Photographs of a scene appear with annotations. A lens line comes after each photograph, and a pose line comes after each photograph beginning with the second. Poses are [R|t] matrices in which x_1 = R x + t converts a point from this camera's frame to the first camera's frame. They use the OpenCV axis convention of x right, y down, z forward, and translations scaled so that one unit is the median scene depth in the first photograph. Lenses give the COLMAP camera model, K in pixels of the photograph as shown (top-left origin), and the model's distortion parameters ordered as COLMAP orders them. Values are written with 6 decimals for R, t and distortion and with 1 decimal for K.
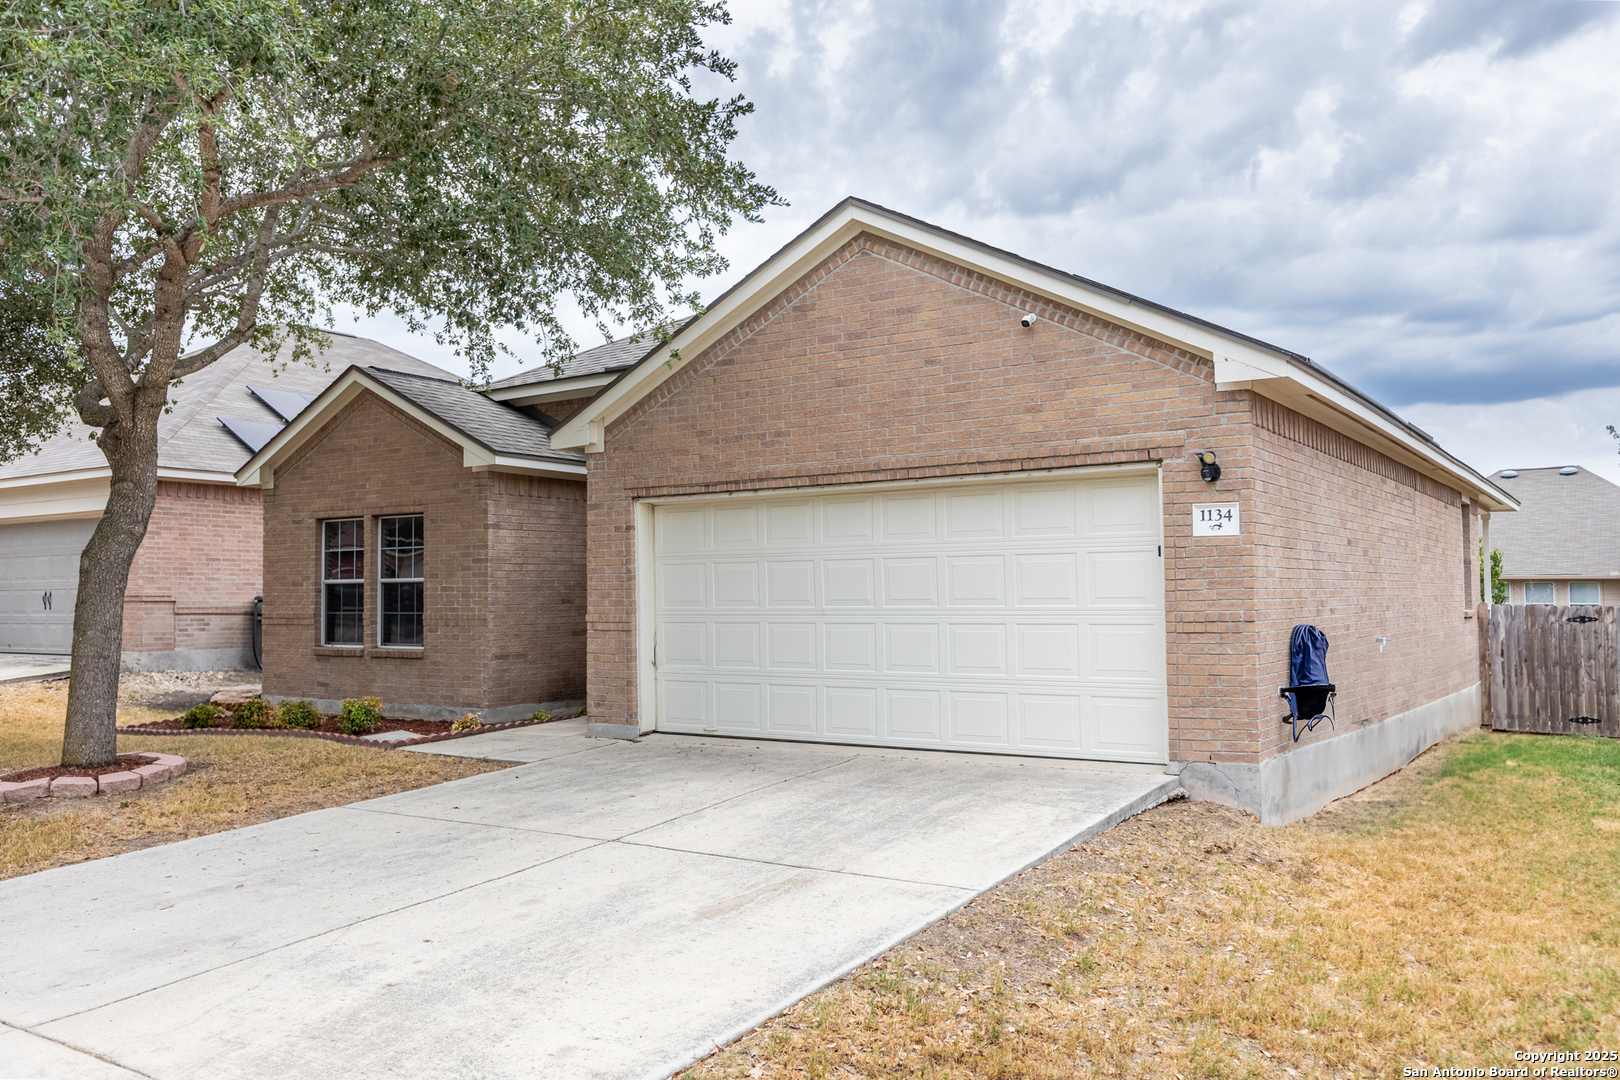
lens RADIAL K [[1307.4, 0, 810.0], [0, 1307.4, 540.0], [0, 0, 1]] dist [0.006247, 0.000063]
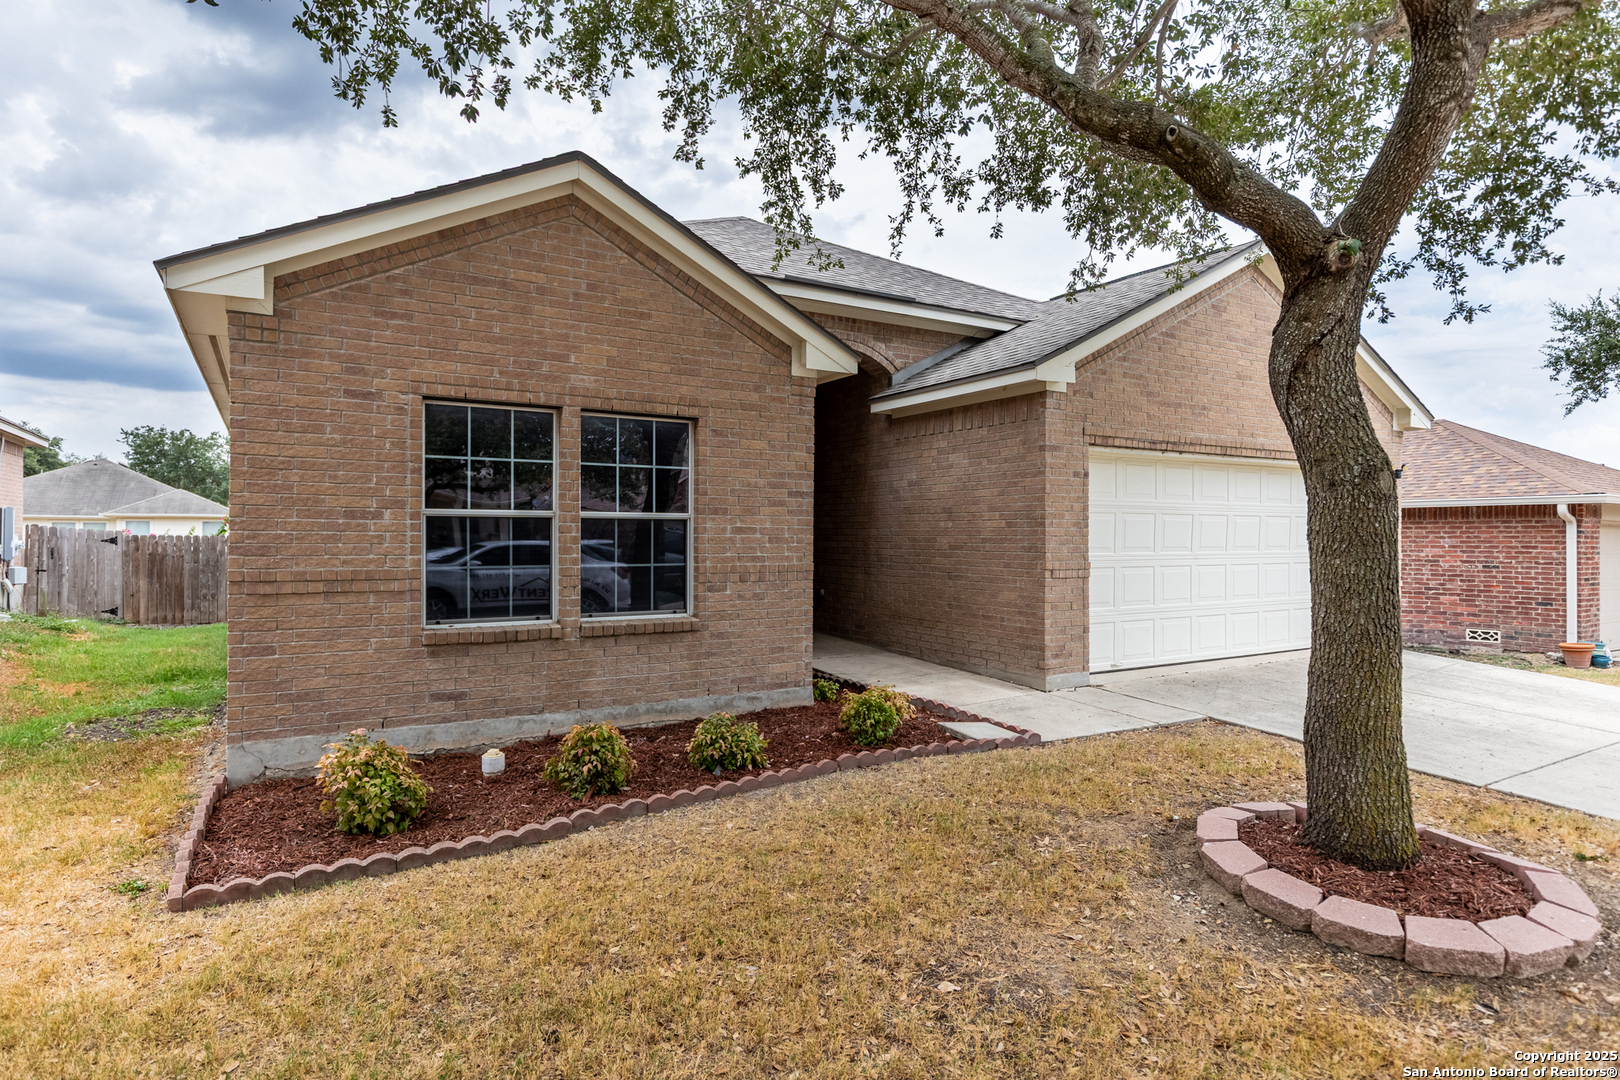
lens RADIAL K [[890.9, 0, 810.0], [0, 890.9, 540.0], [0, 0, 1]] dist [0.003921, -0.000361]
pose [[0.414786, 0.003896, 0.909911, -0.671078], [-0.046208, 0.998791, 0.016787, 0.031019], [-0.908745, -0.049008, 0.414464, 0.723231]]
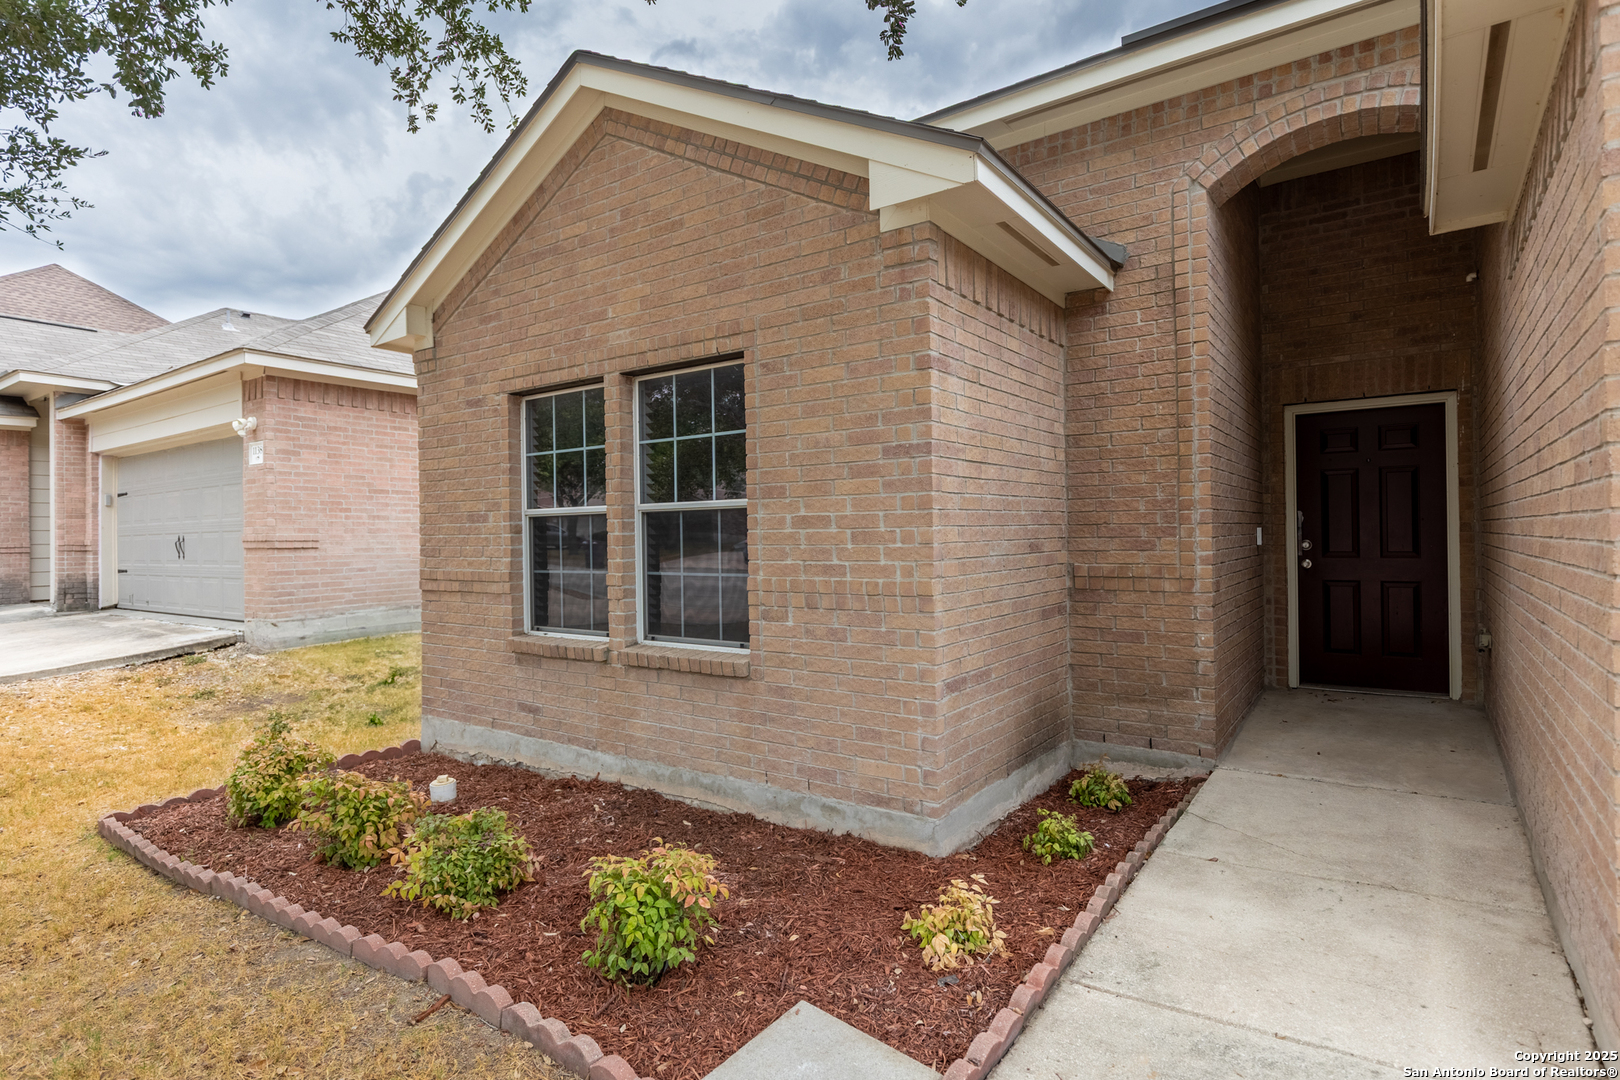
lens RADIAL K [[856.1, 0, 810.8], [0, 856.1, 535.9], [0, 0, 1]] dist [0.003318, 0.000031]
pose [[0.999386, -0.008238, -0.034065, -0.253682], [0.009718, 0.999006, 0.043503, 0.028231], [0.033673, -0.043808, 0.998472, 0.681443]]
